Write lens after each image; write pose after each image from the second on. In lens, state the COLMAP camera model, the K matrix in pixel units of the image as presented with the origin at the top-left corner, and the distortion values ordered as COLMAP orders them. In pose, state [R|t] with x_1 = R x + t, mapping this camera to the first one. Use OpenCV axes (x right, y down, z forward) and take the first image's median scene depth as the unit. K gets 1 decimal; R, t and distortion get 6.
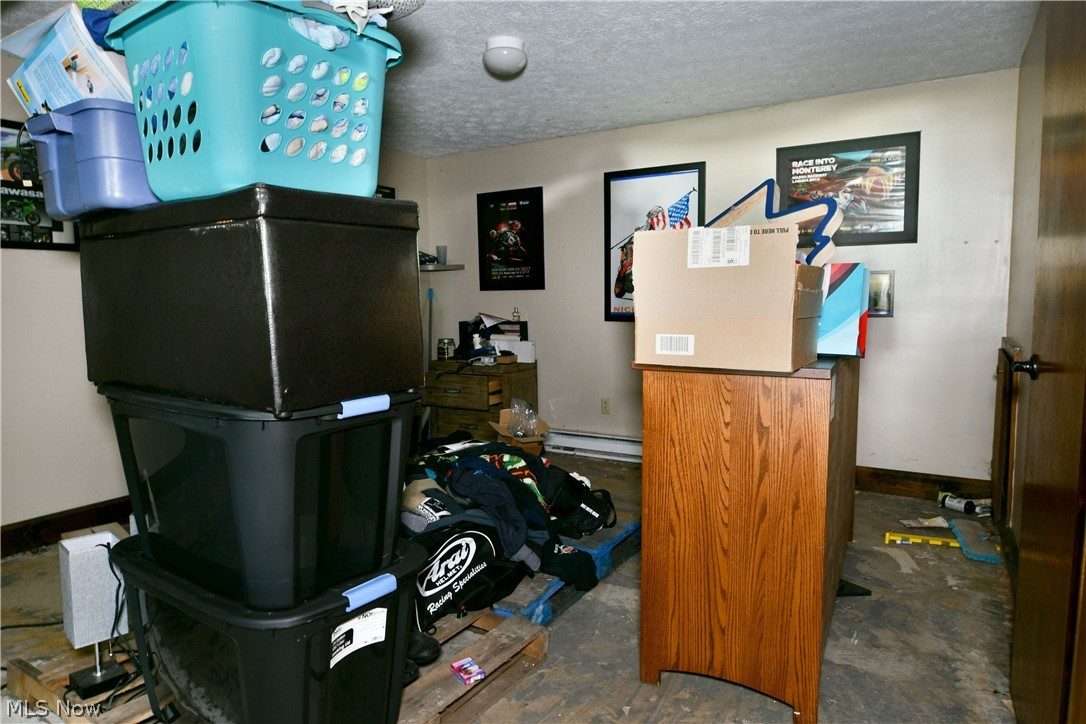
lens RADIAL K [[664.8, 0, 542.1], [0, 664.8, 359.5], [0, 0, 1]] dist [-0.006141, -0.006410]
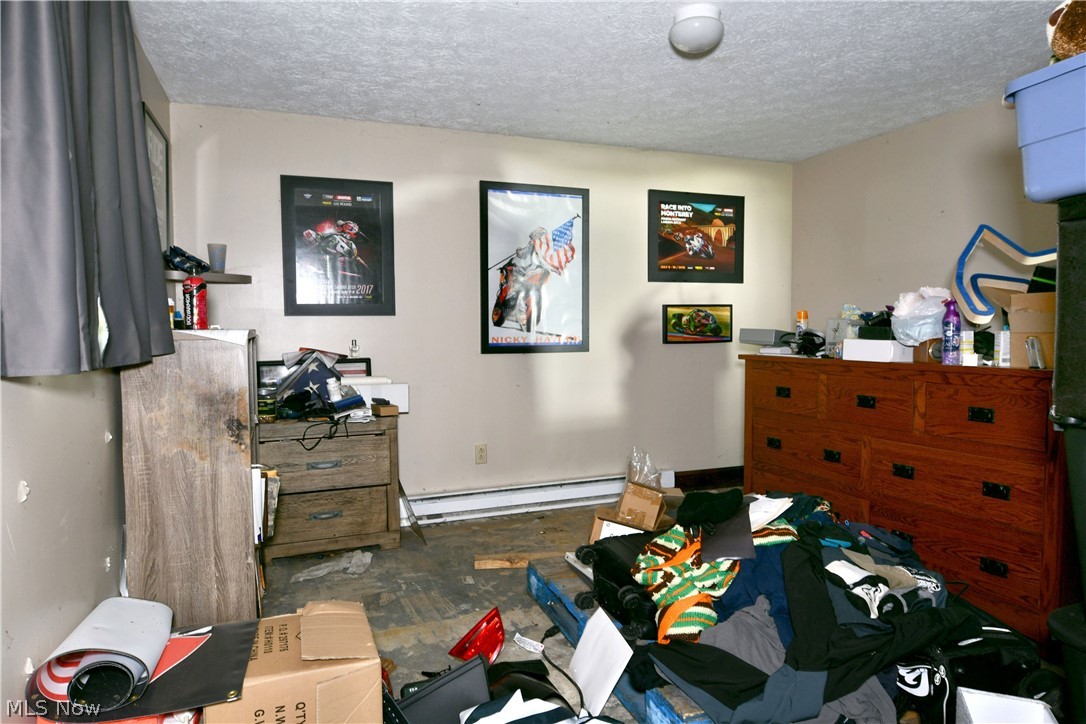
lens RADIAL K [[664.8, 0, 542.1], [0, 664.8, 359.5], [0, 0, 1]] dist [-0.006141, -0.006410]
pose [[0.601086, -0.032804, 0.798511, -0.546445], [0.078157, 0.996781, -0.017884, -0.029933], [-0.795353, 0.073159, 0.601715, 0.437745]]
